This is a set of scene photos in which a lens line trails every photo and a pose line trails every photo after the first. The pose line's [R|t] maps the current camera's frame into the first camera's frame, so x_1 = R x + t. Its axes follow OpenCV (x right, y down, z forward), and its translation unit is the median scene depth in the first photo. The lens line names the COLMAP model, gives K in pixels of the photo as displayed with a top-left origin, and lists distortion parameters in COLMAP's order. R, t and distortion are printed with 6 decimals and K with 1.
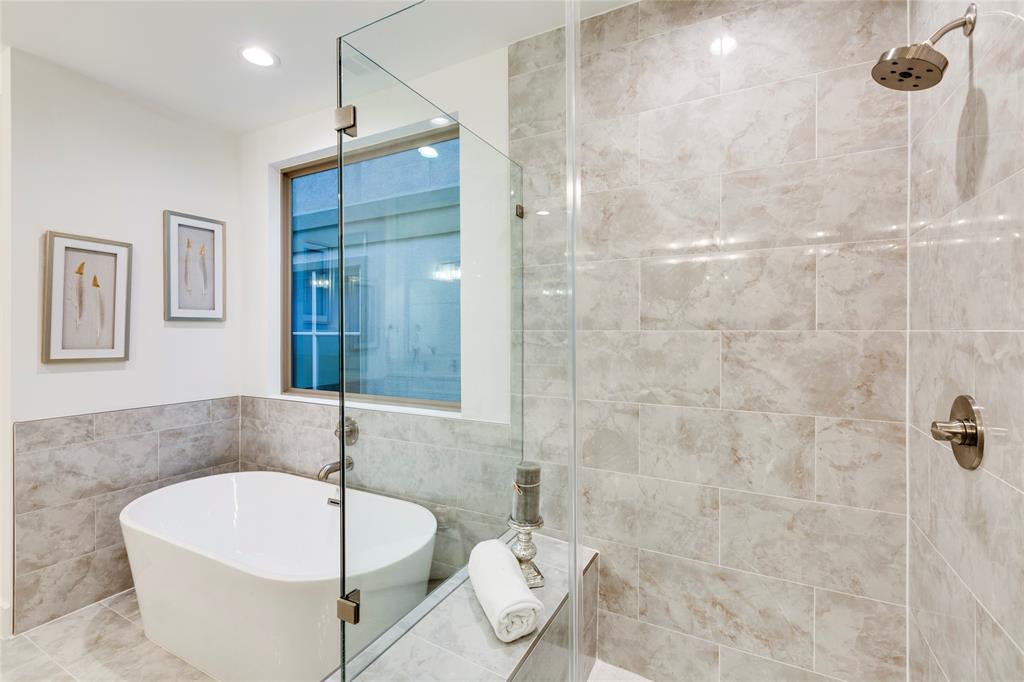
lens RADIAL K [[458.7, 0, 513.5], [0, 458.7, 333.6], [0, 0, 1]] dist [0.000921, -0.000399]
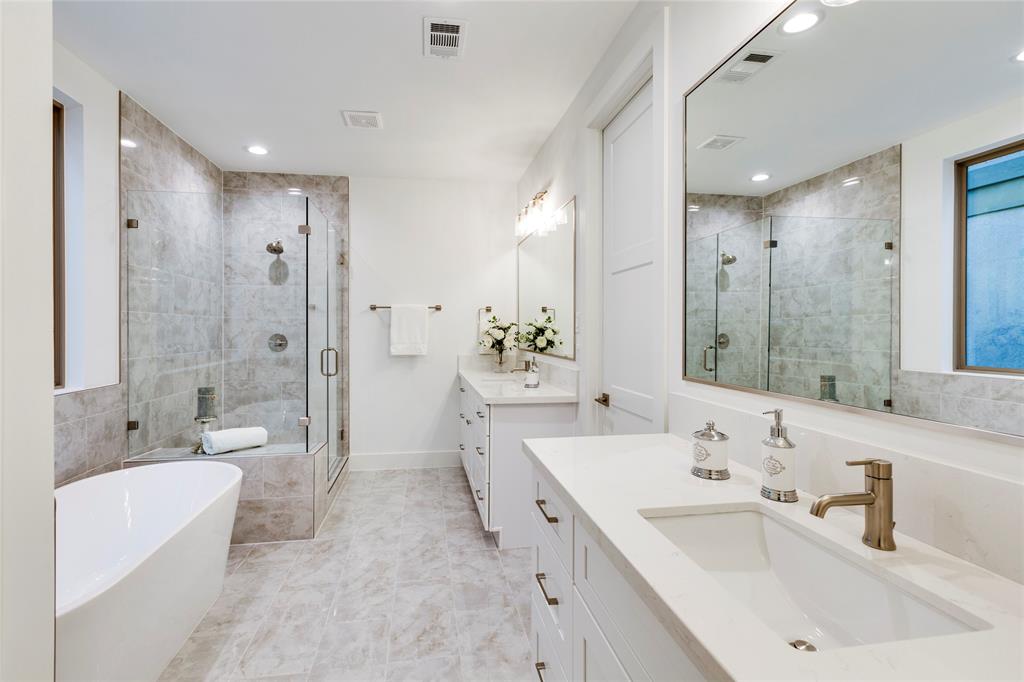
lens RADIAL K [[458.7, 0, 493.8], [0, 458.7, 327.9], [0, 0, 1]] dist [0.000921, -0.000399]
pose [[-0.601550, 0.002746, 0.798830, -1.966897], [0.003717, 0.999993, -0.000638, 0.054618], [-0.798826, 0.002586, -0.601556, 1.103510]]
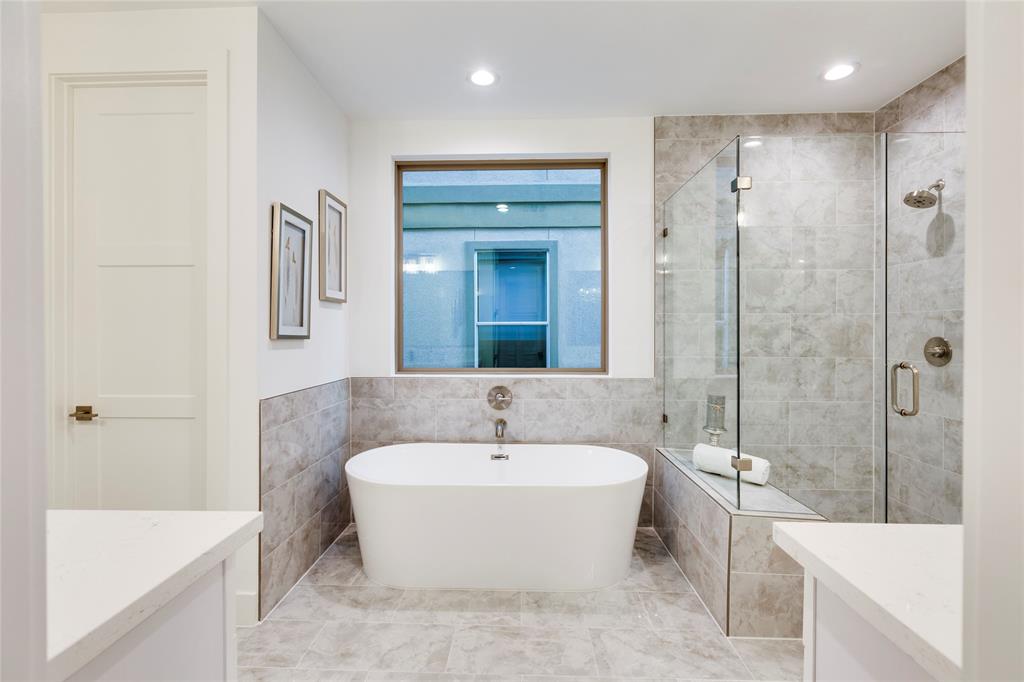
lens RADIAL K [[458.7, 0, 506.8], [0, 458.7, 333.3], [0, 0, 1]] dist [0.000921, -0.000399]
pose [[0.897379, -0.002179, 0.441256, -1.255055], [0.001356, 0.999997, 0.002181, 0.061764], [-0.441259, -0.001359, 0.897379, -0.110241]]
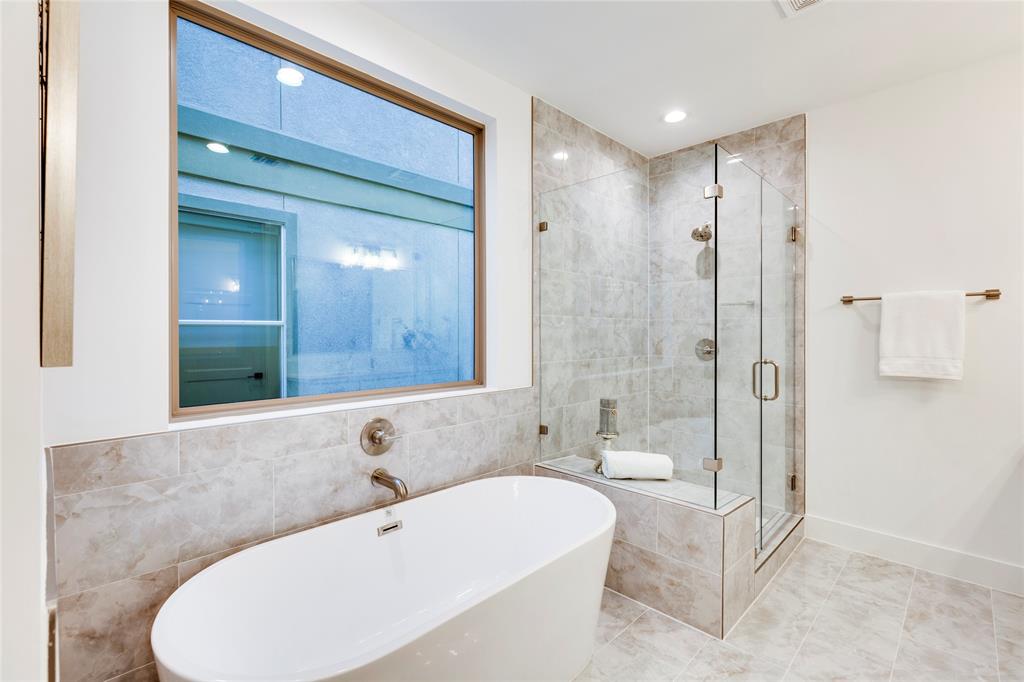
lens RADIAL K [[458.7, 0, 504.9], [0, 458.7, 334.1], [0, 0, 1]] dist [0.000921, -0.000399]
pose [[0.293927, -0.002760, 0.955824, -1.503112], [0.002380, 0.999995, 0.002156, 0.053296], [-0.955825, 0.001641, 0.293932, 0.815365]]
